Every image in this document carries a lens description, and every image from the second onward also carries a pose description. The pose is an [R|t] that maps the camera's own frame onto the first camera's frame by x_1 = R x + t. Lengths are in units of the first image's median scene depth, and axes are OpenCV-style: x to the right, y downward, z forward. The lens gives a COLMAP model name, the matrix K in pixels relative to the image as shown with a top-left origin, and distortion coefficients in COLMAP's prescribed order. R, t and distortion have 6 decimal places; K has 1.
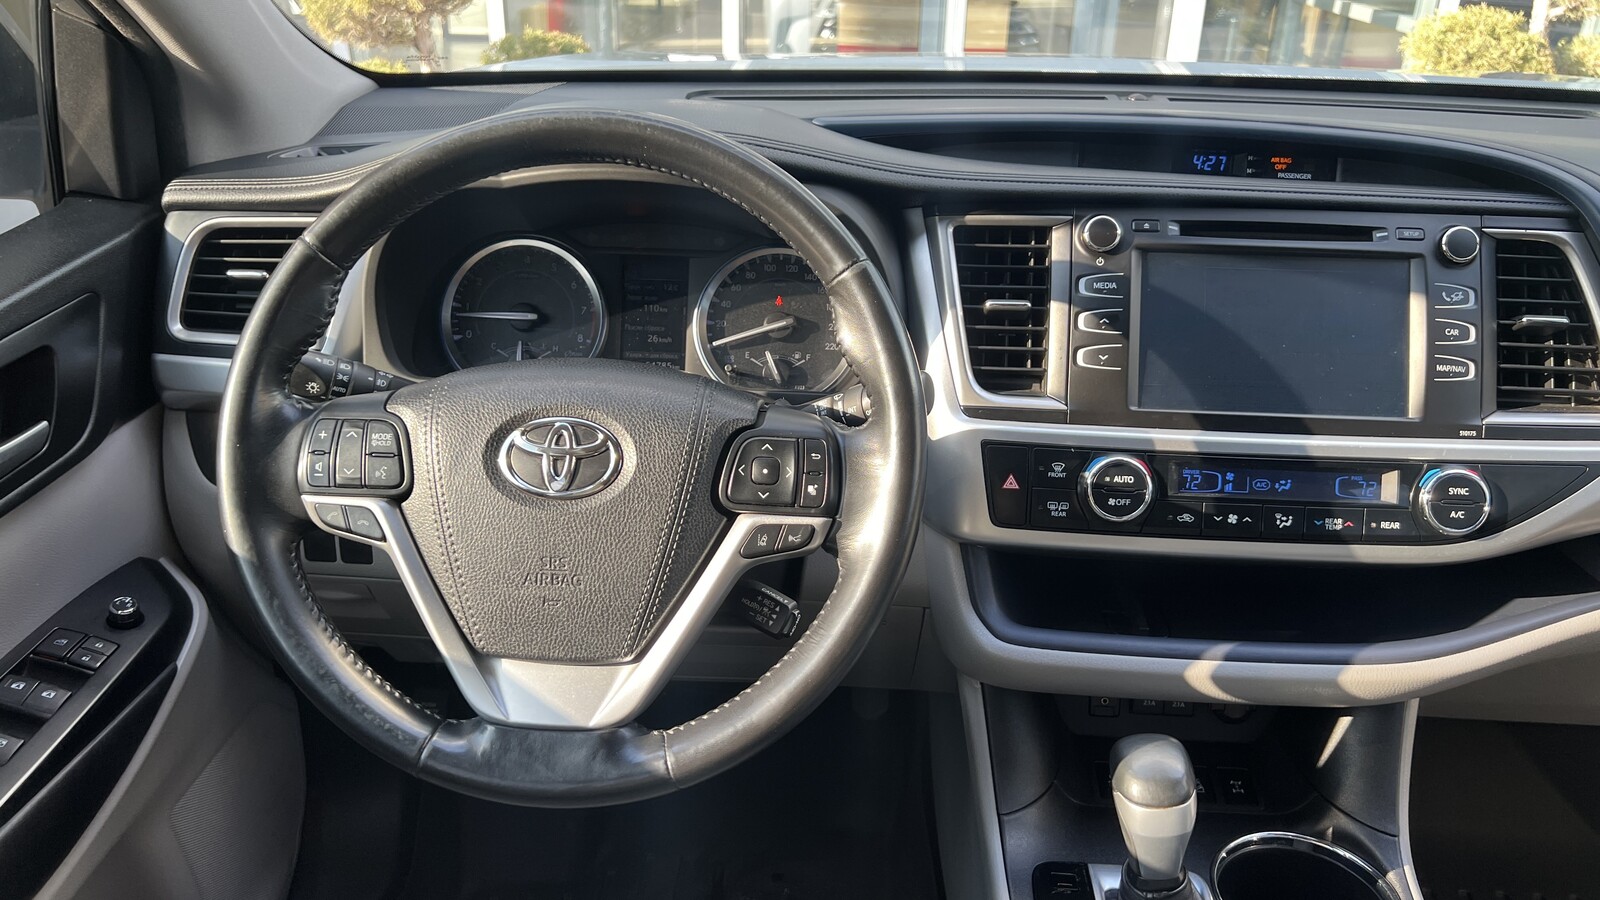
lens RADIAL K [[1222.7, 0, 800.1], [0, 1222.7, 467.9], [0, 0, 1]] dist [0.047871, -0.058904]
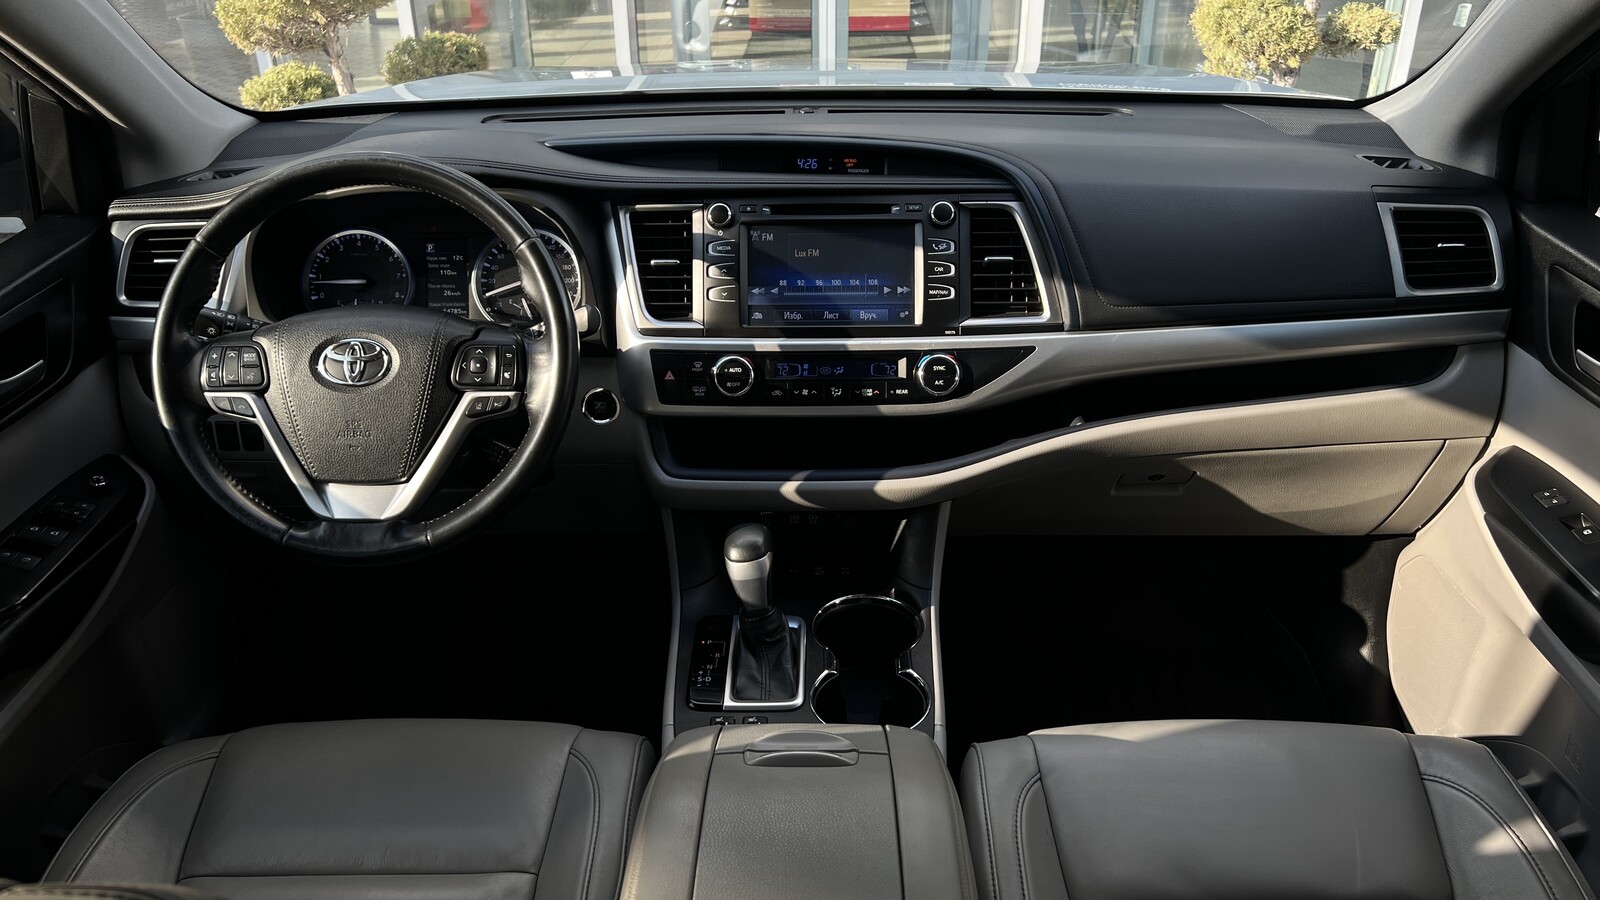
lens RADIAL K [[1222.7, 0, 810.1], [0, 1222.7, 472.0], [0, 0, 1]] dist [0.047871, -0.058904]
pose [[0.998546, -0.044903, 0.029812, 0.298525], [0.043869, 0.998442, 0.034485, 0.088695], [-0.031314, -0.033127, 0.998960, -0.578053]]
